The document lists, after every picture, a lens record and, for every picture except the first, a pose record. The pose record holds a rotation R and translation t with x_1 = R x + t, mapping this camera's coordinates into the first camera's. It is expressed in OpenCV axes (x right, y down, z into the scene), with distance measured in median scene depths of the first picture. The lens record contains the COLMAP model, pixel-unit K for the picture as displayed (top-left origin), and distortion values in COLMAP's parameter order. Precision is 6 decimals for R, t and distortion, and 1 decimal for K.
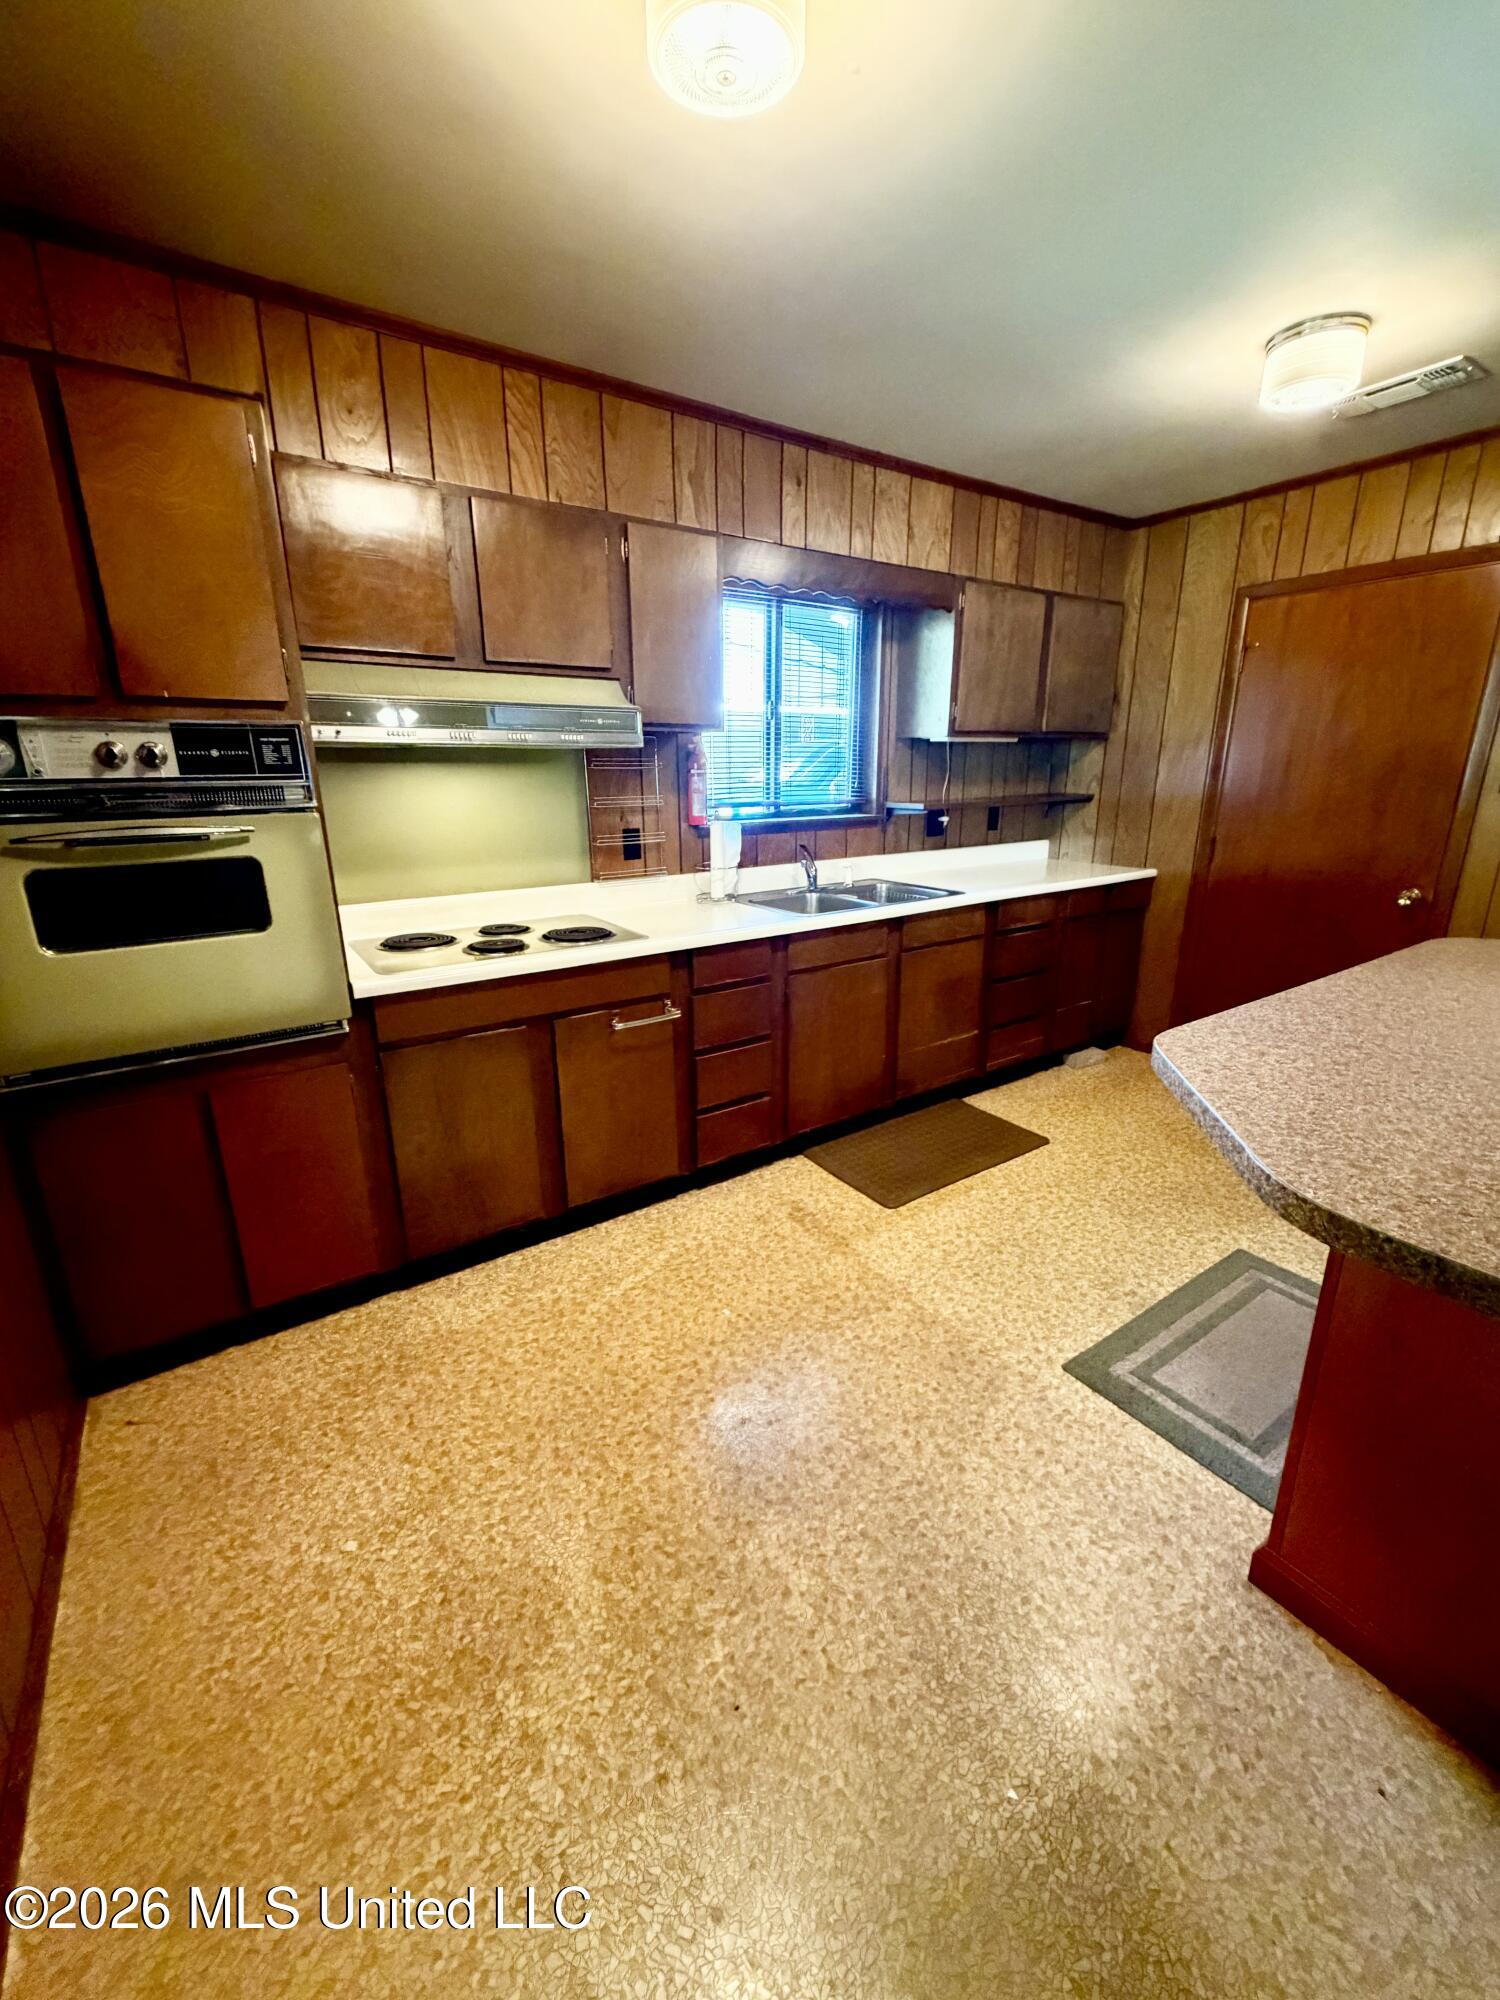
lens RADIAL K [[800.2, 0, 748.8], [0, 800.2, 990.8], [0, 0, 1]] dist [-0.001259, 0.000688]
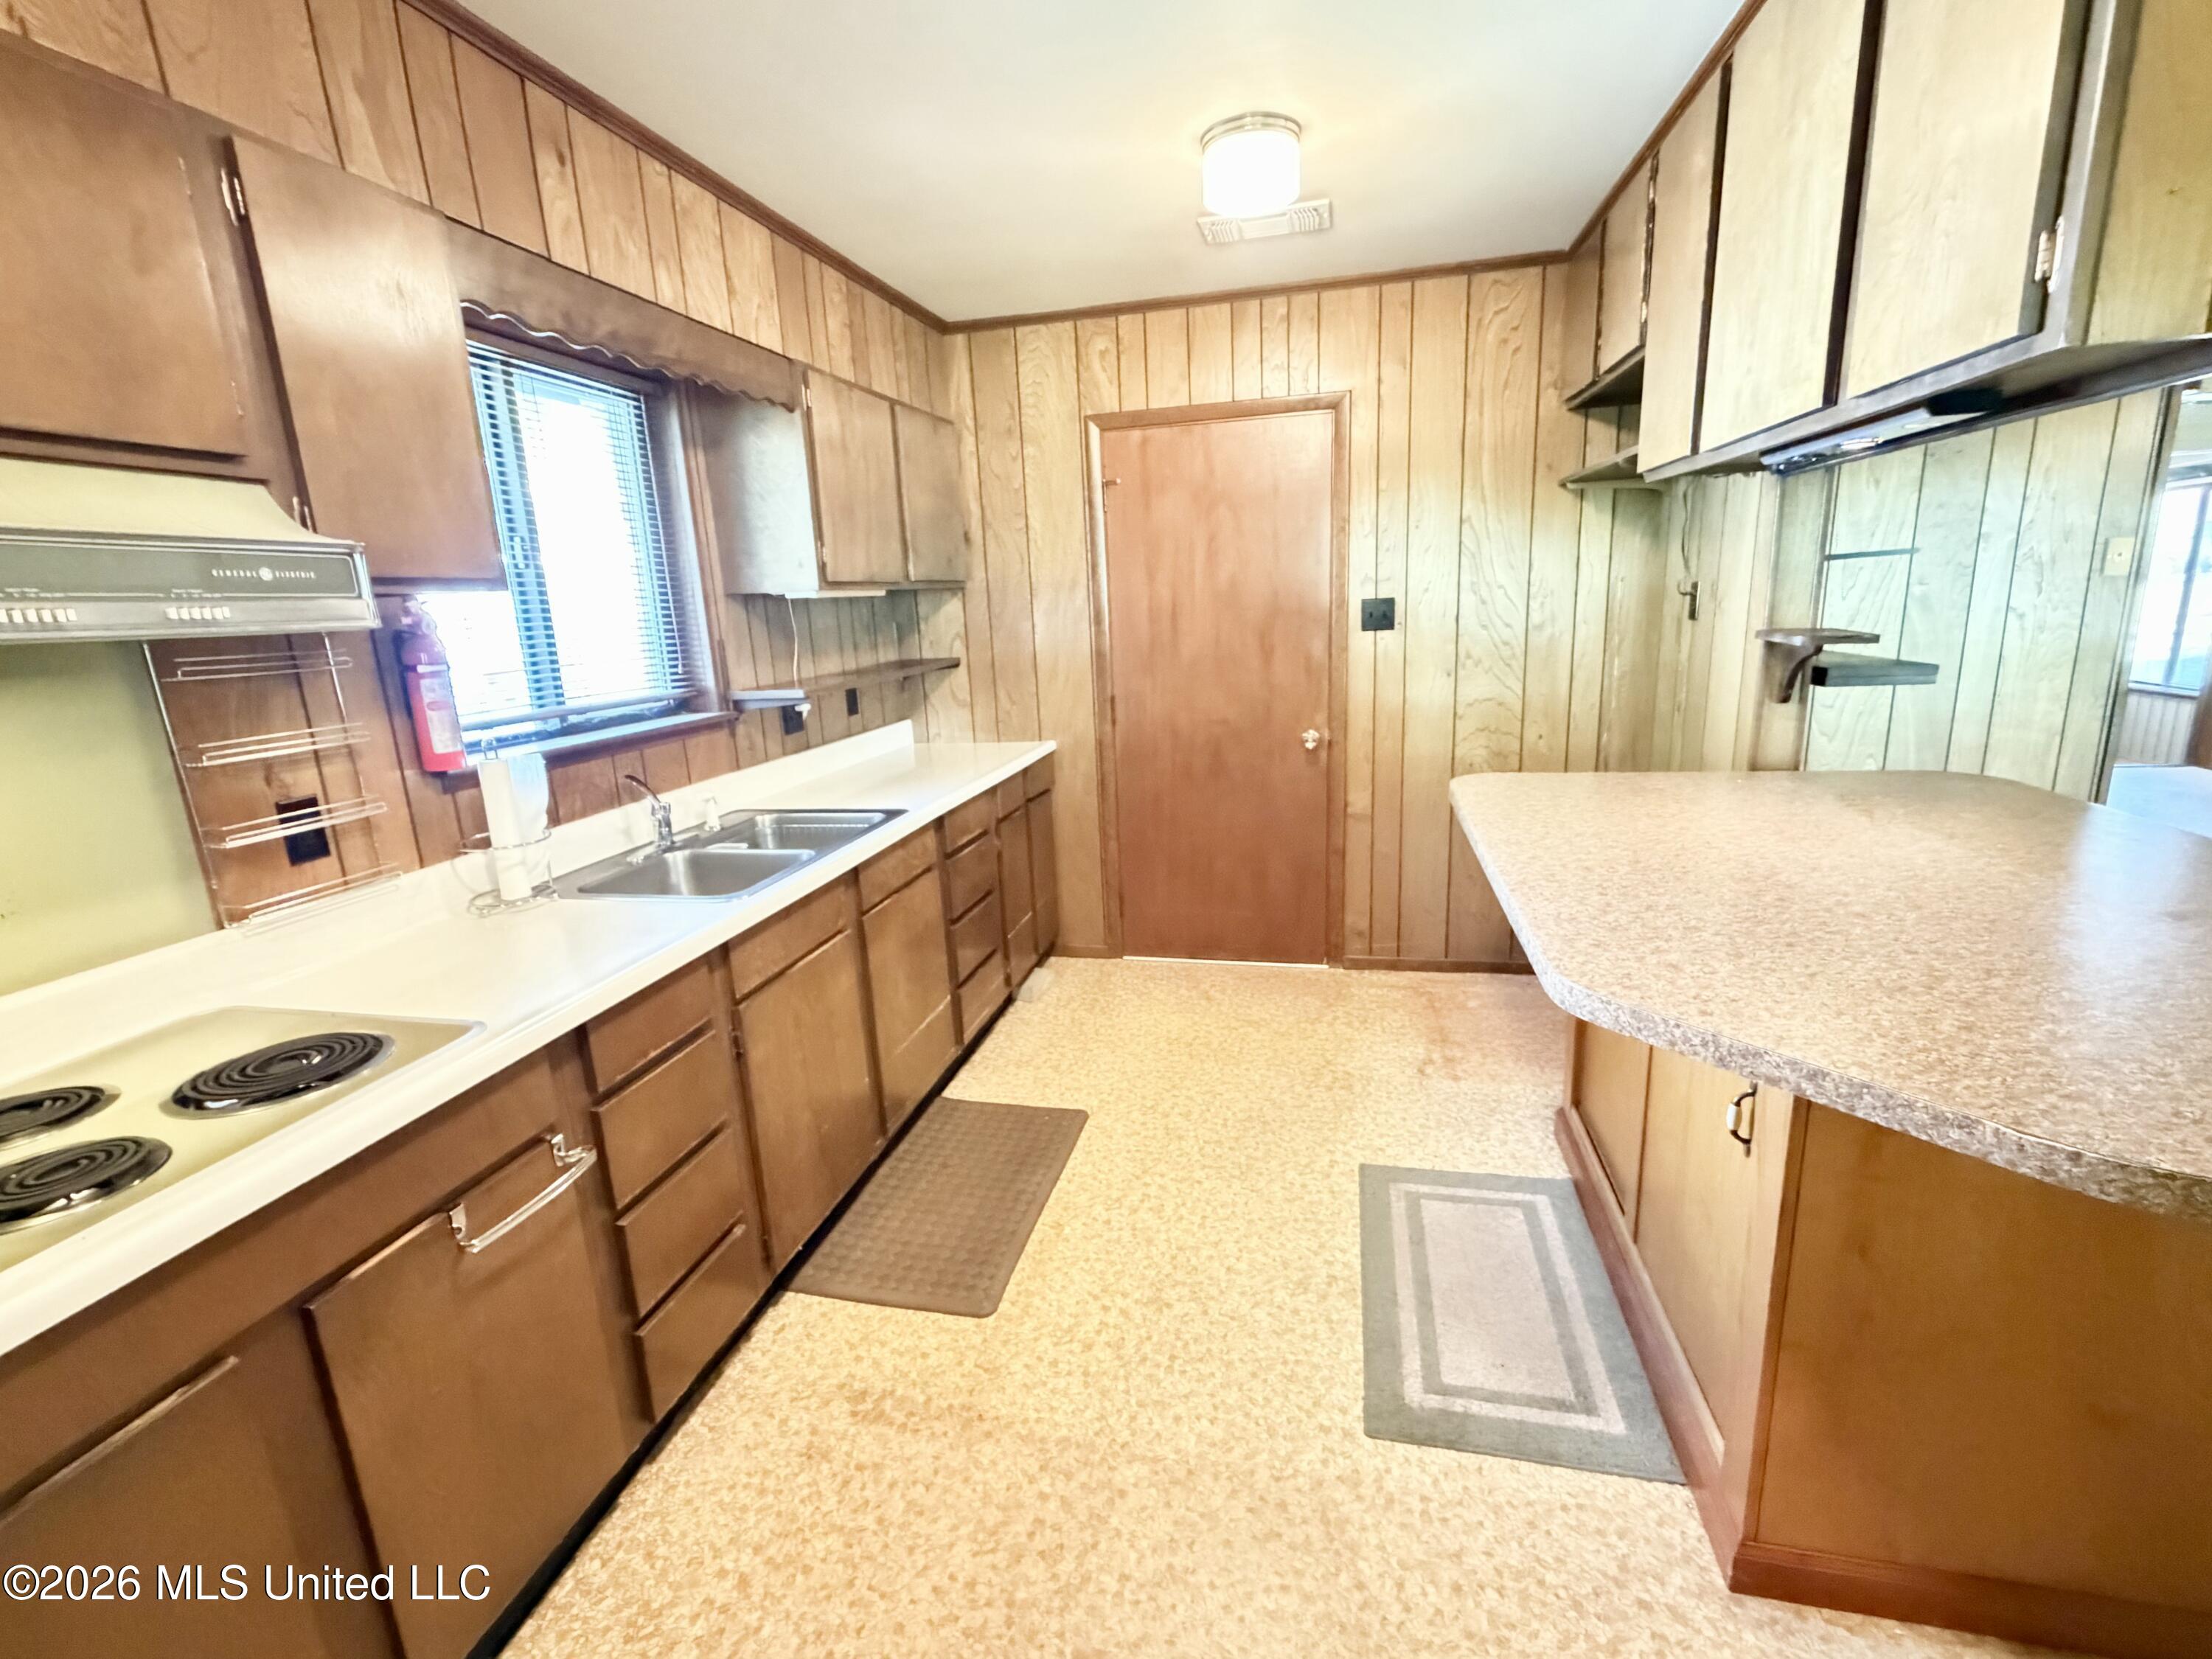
lens RADIAL K [[984.8, 0, 1102.3], [0, 984.8, 828.3], [0, 0, 1]] dist [0.000035, -0.000074]
pose [[0.739274, -0.180436, 0.648781, -0.257933], [0.224236, 0.974412, 0.015486, -0.129556], [-0.634974, 0.134032, 0.760817, 0.385174]]
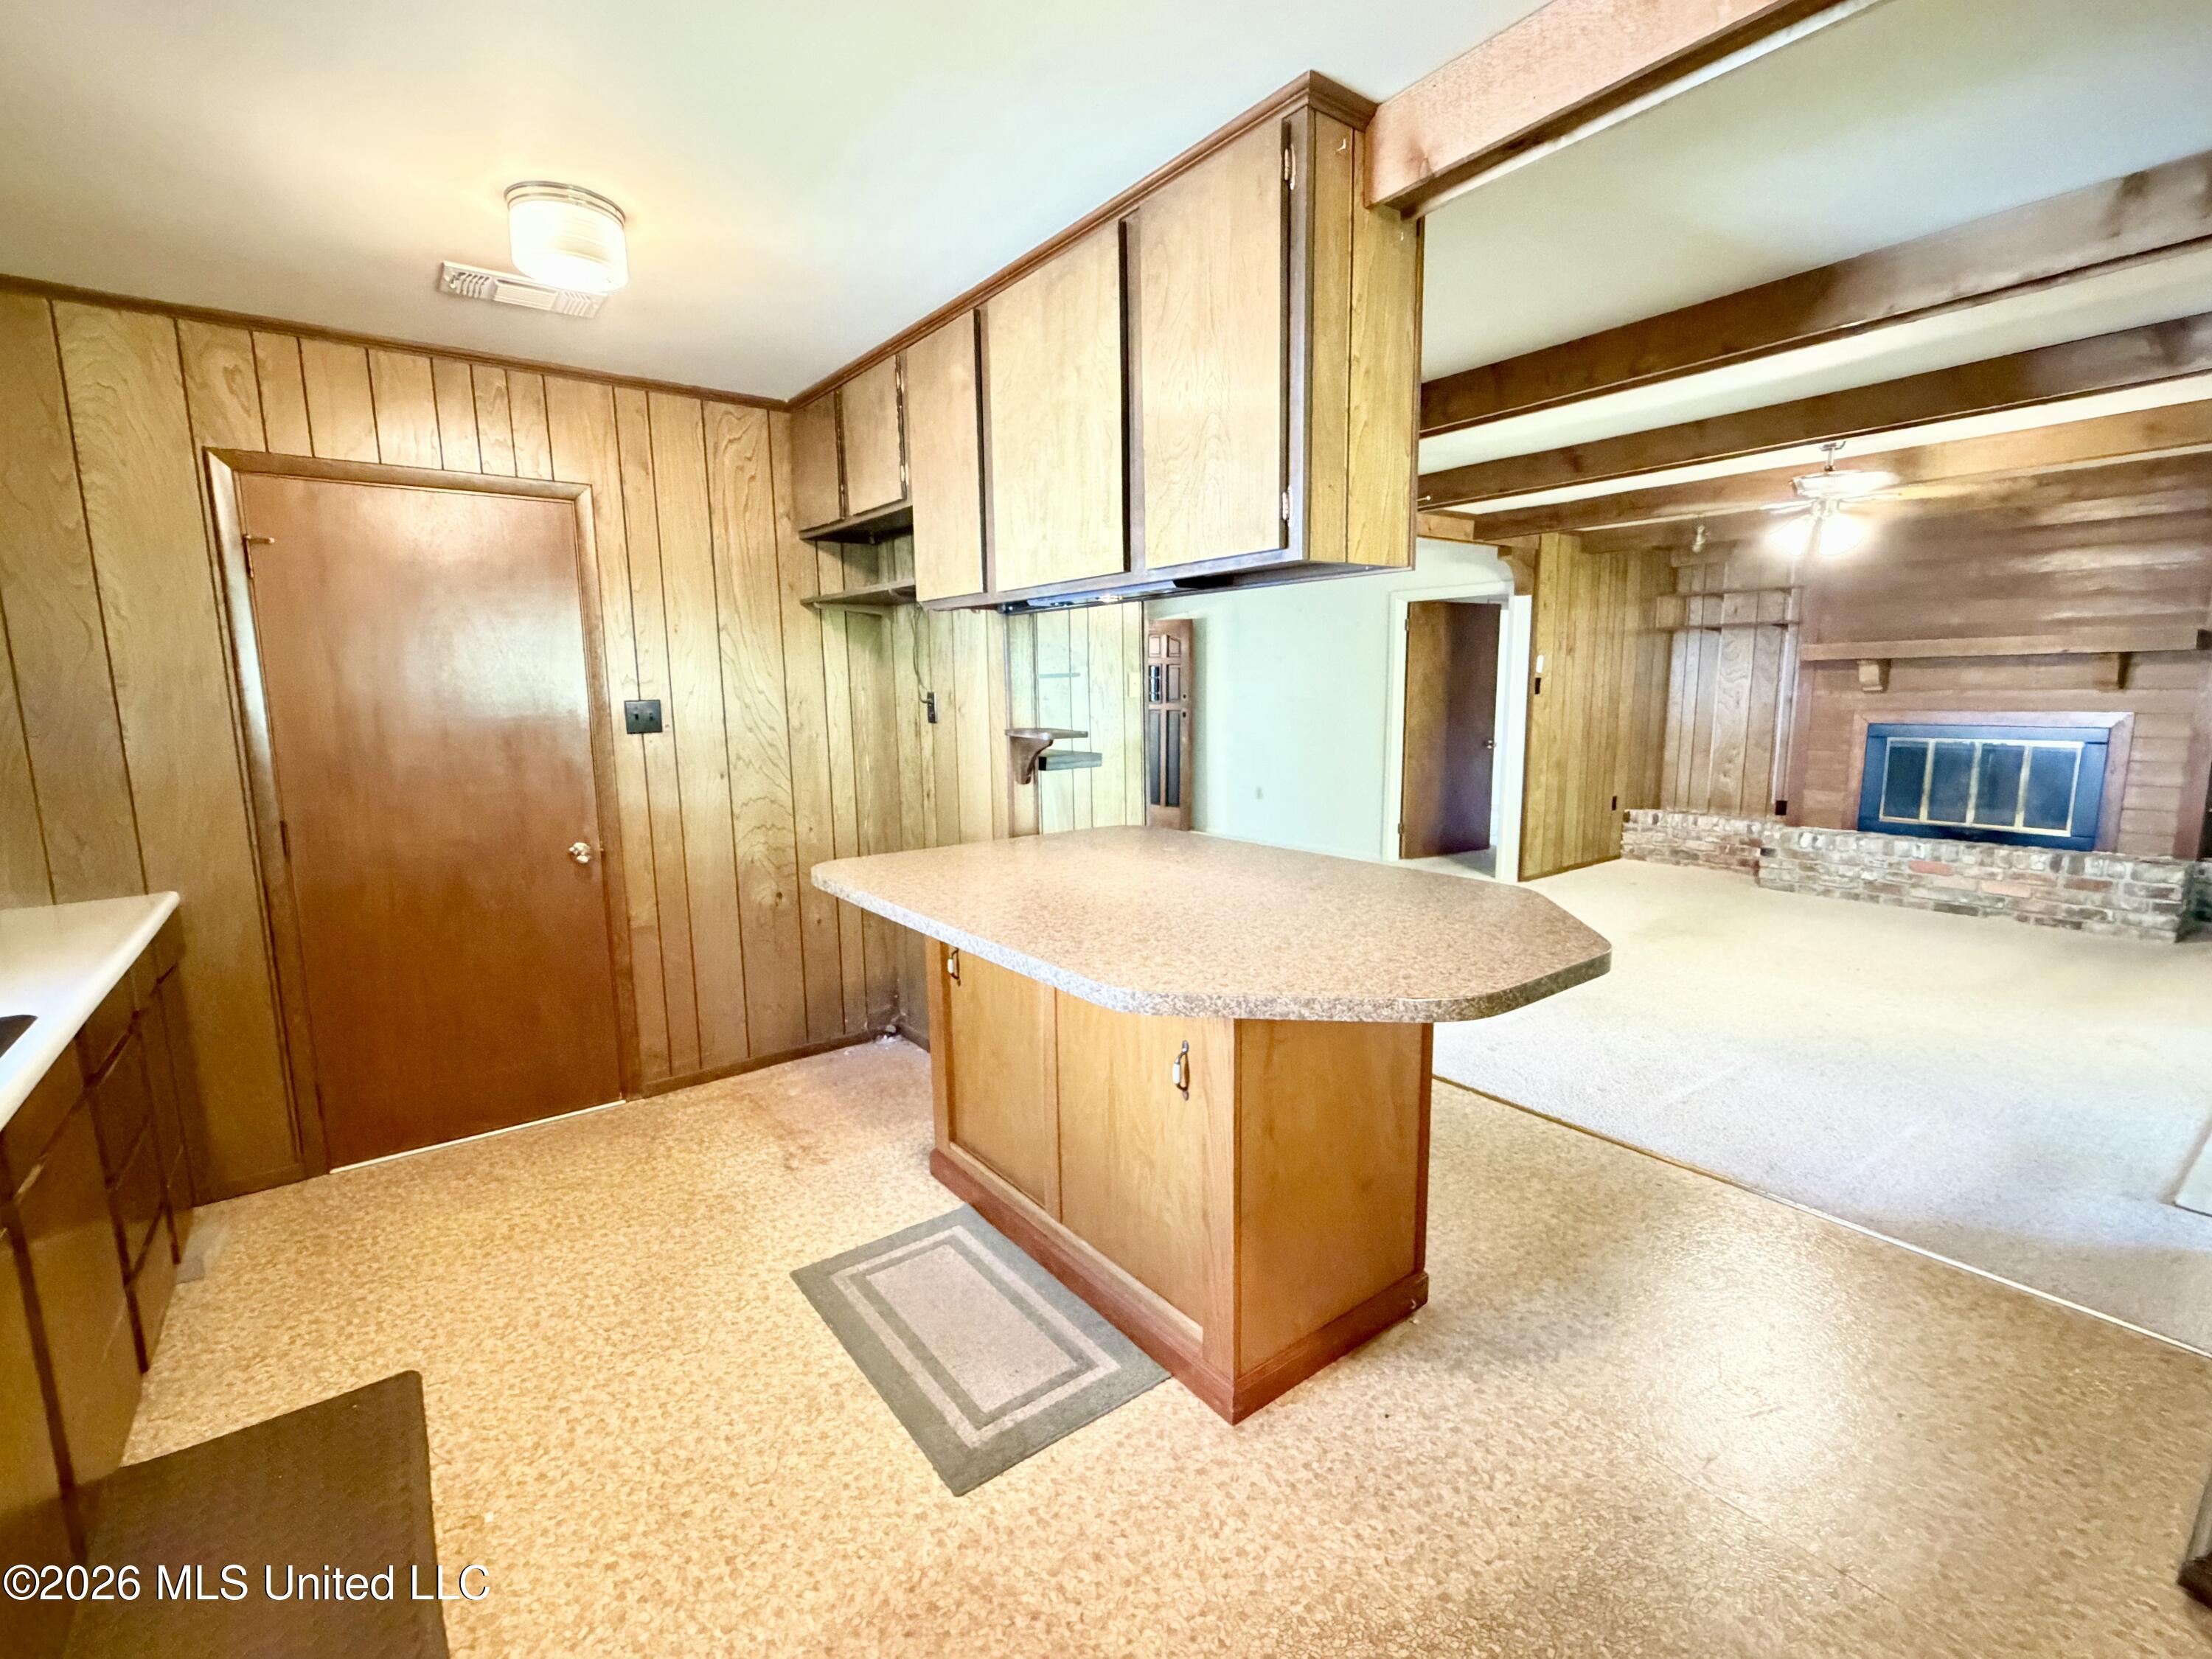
lens RADIAL K [[984.8, 0, 1103.0], [0, 984.8, 830.1], [0, 0, 1]] dist [0.000035, -0.000074]
pose [[-0.048445, -0.140490, 0.988896, -0.419481], [0.287250, 0.946273, 0.148506, -0.205261], [-0.956630, 0.291255, -0.005486, 0.672911]]
